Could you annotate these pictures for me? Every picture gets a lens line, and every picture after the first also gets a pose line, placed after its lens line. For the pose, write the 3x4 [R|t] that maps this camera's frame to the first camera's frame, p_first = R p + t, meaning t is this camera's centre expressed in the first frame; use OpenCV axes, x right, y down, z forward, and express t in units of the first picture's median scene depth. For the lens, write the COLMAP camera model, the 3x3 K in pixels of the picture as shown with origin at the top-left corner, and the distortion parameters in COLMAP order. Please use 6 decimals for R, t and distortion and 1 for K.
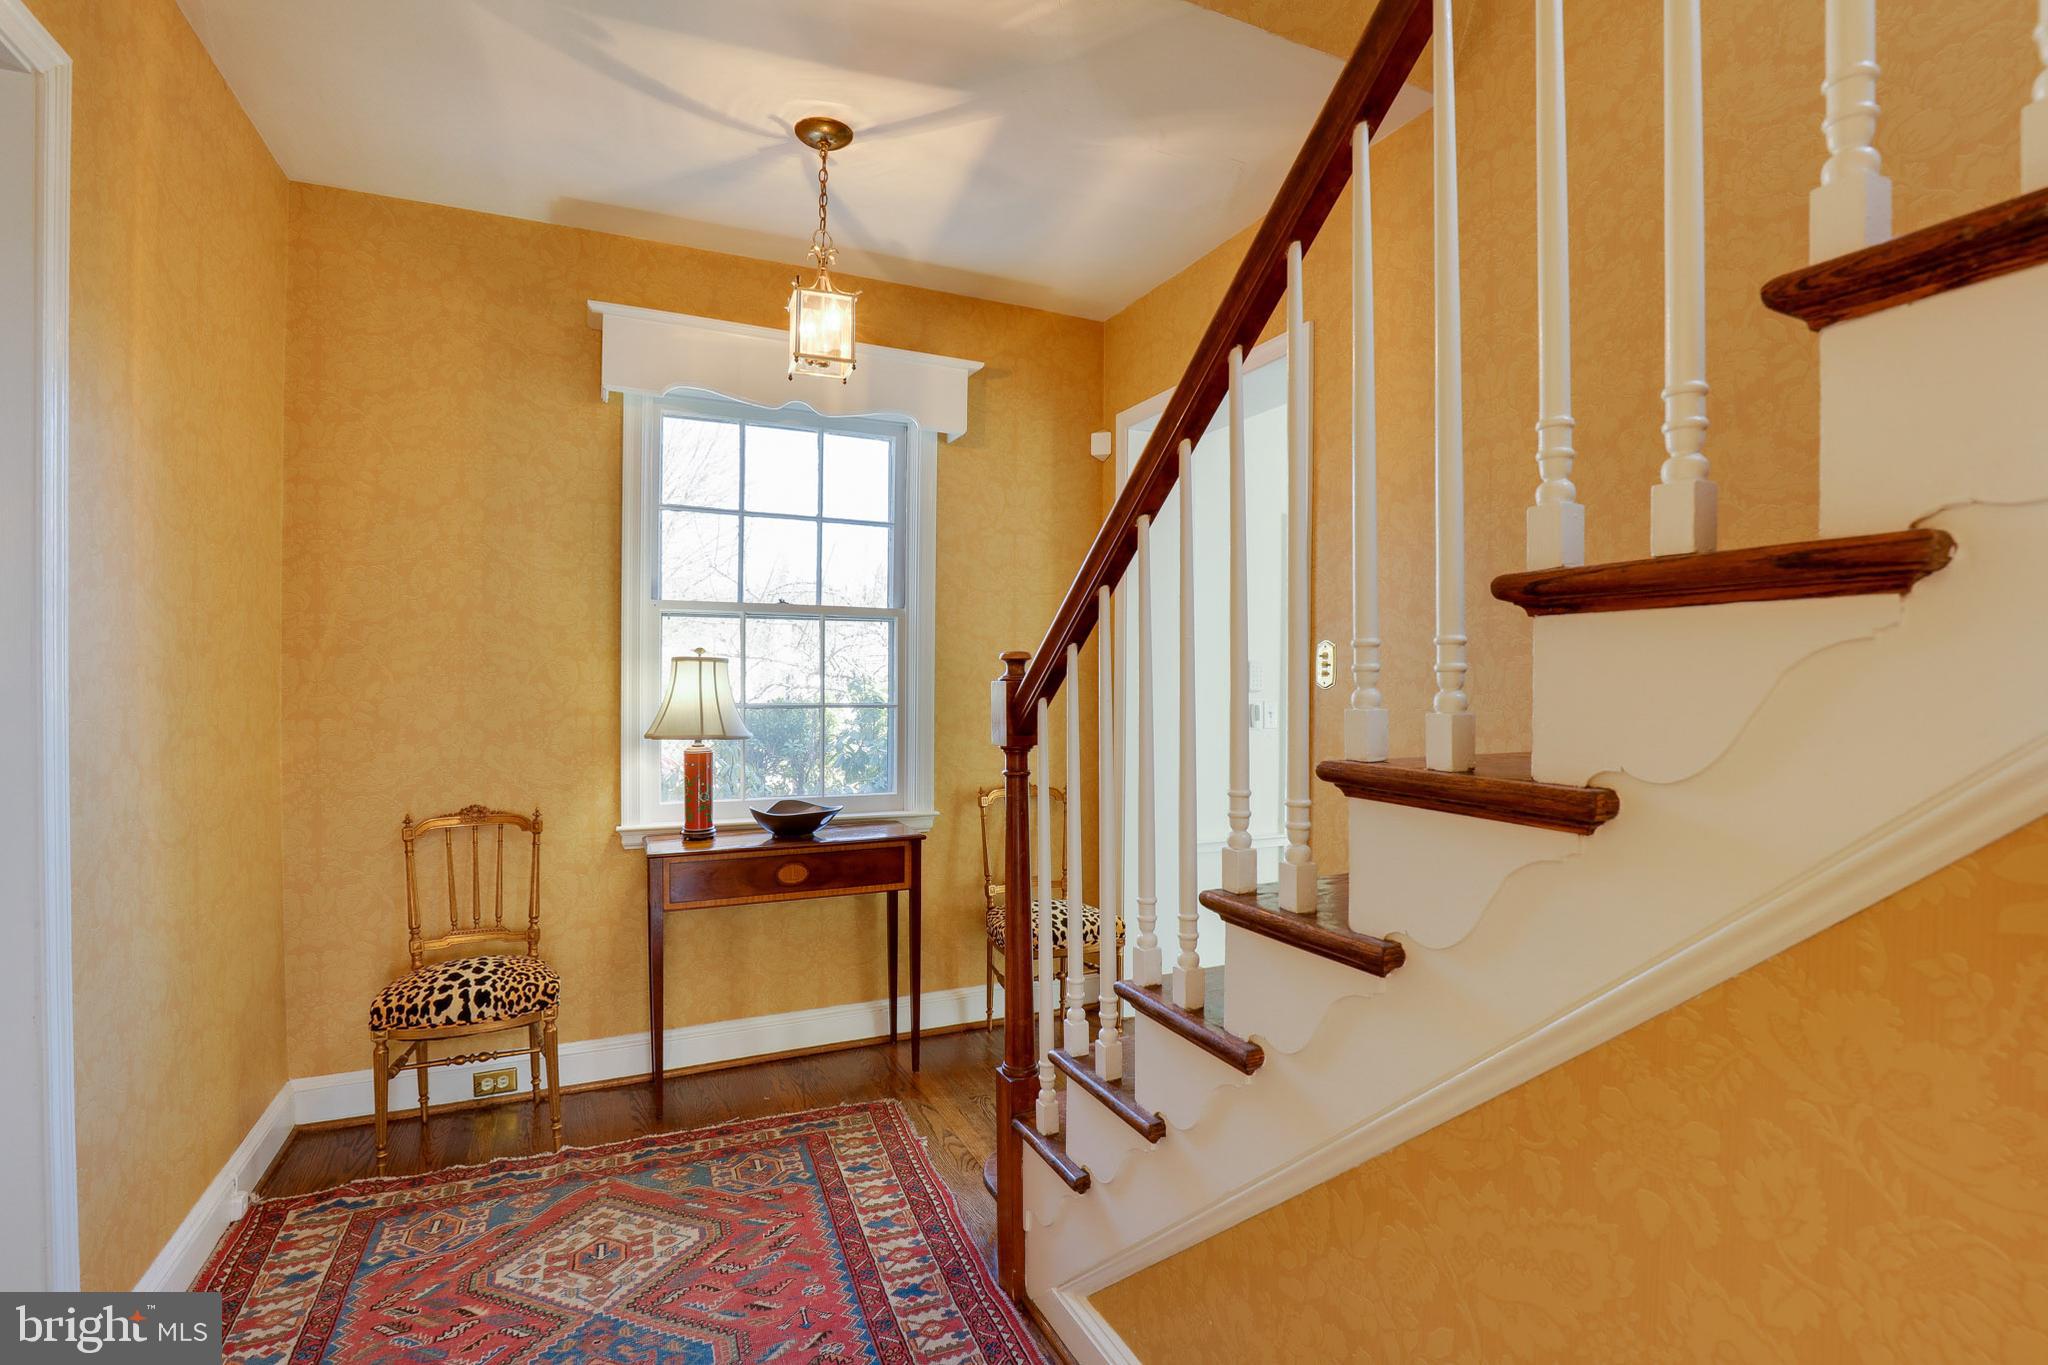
lens RADIAL K [[961.6, 0, 1038.8], [0, 961.6, 683.8], [0, 0, 1]] dist [-0.038728, 0.009022]
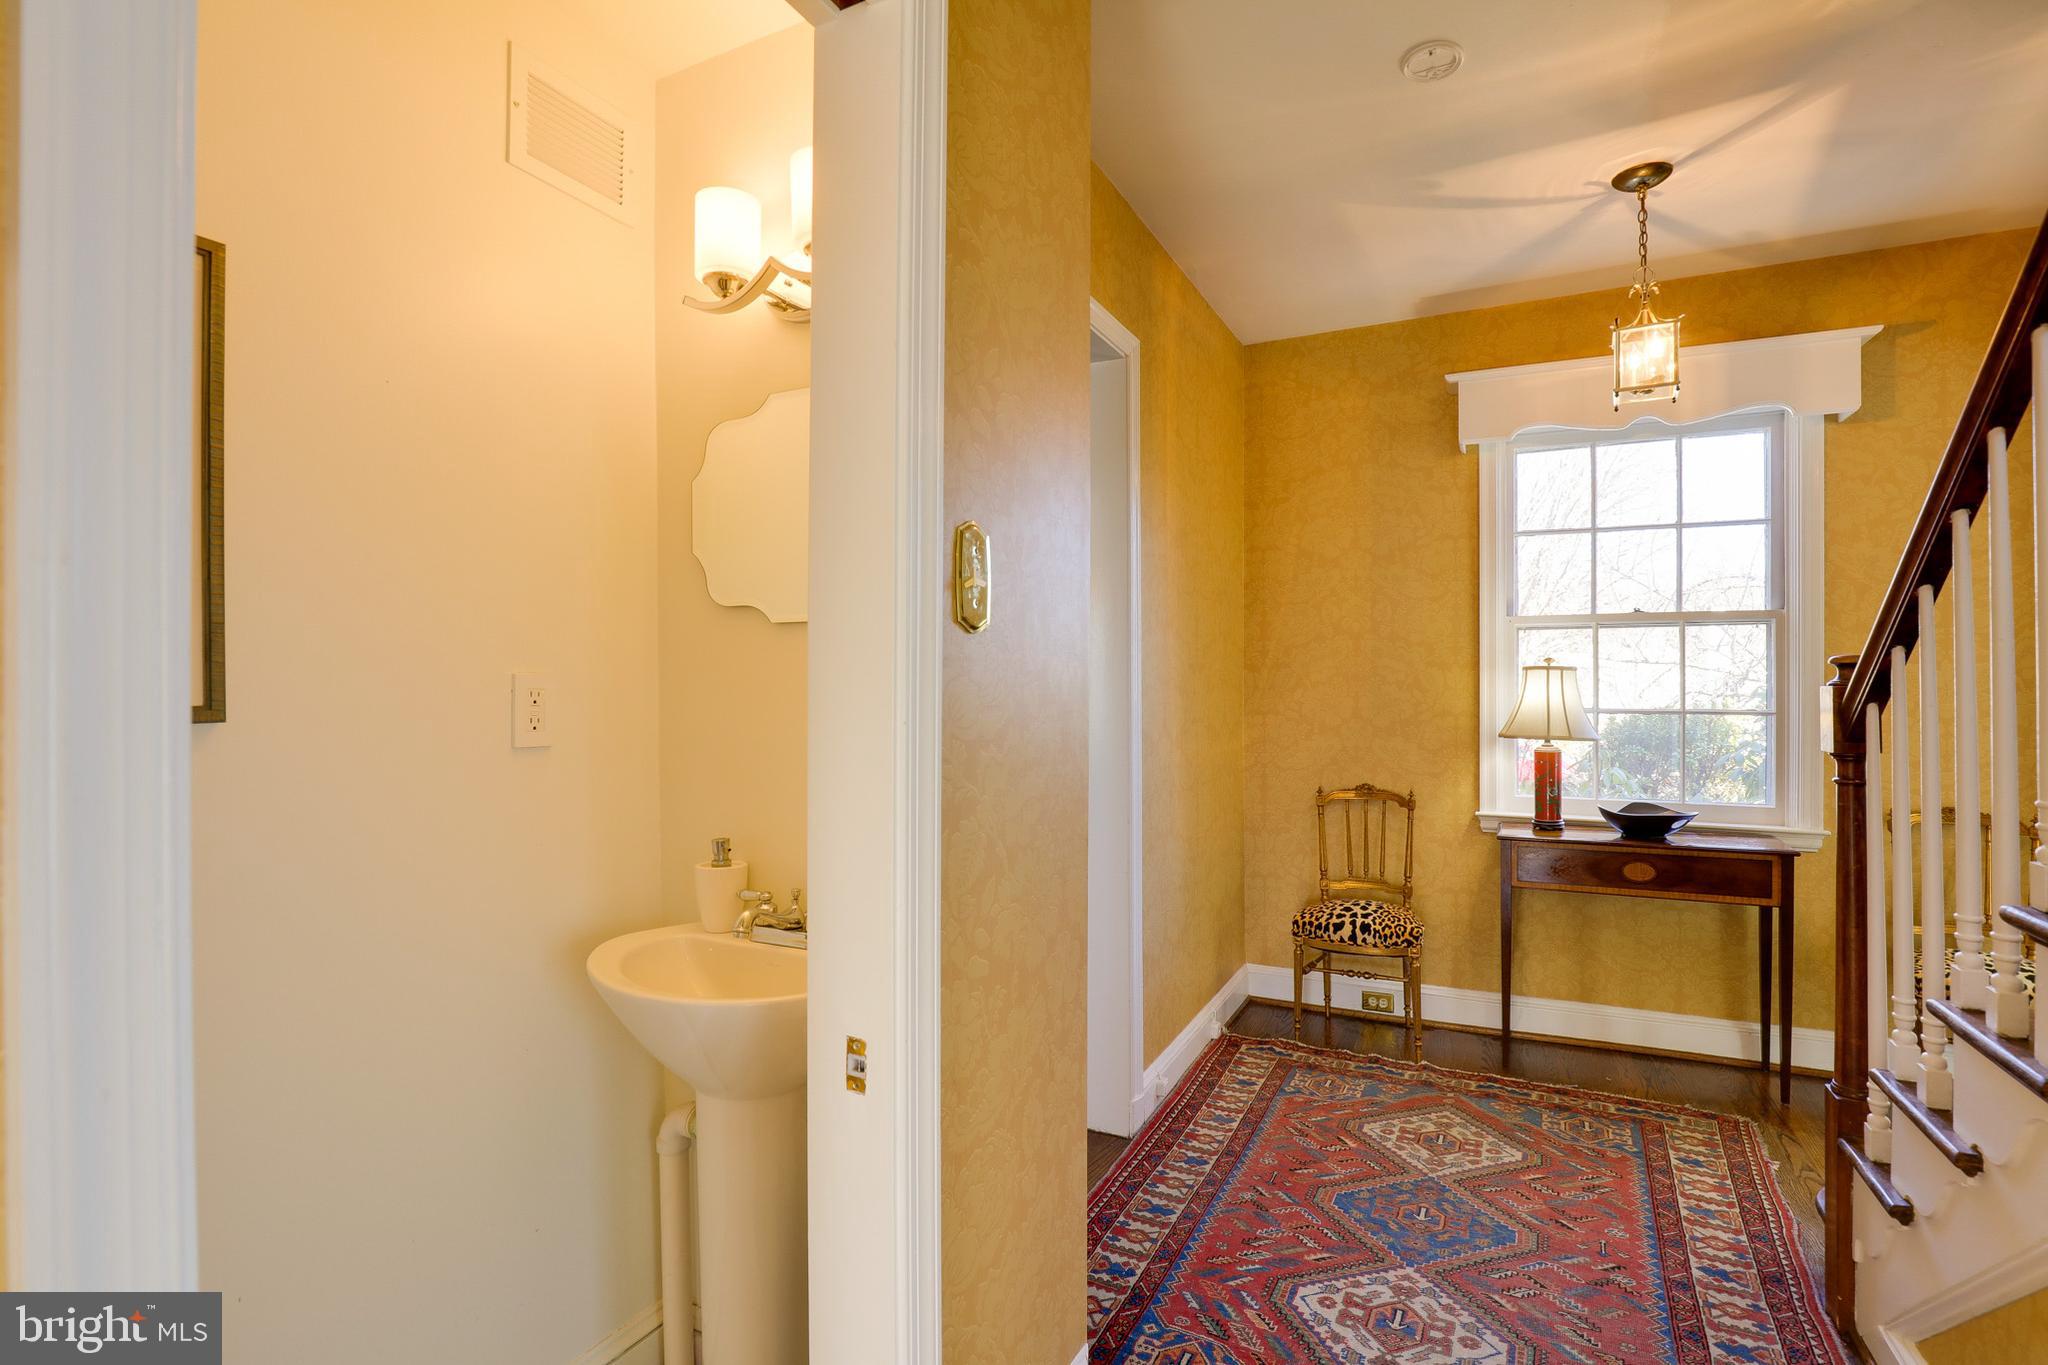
lens RADIAL K [[961.6, 0, 1038.8], [0, 961.6, 683.8], [0, 0, 1]] dist [-0.038728, 0.009022]
pose [[0.622790, -0.005758, -0.782368, 0.162838], [-0.000760, 0.999968, -0.007965, 0.002322], [0.782388, 0.005555, 0.622766, -0.177311]]
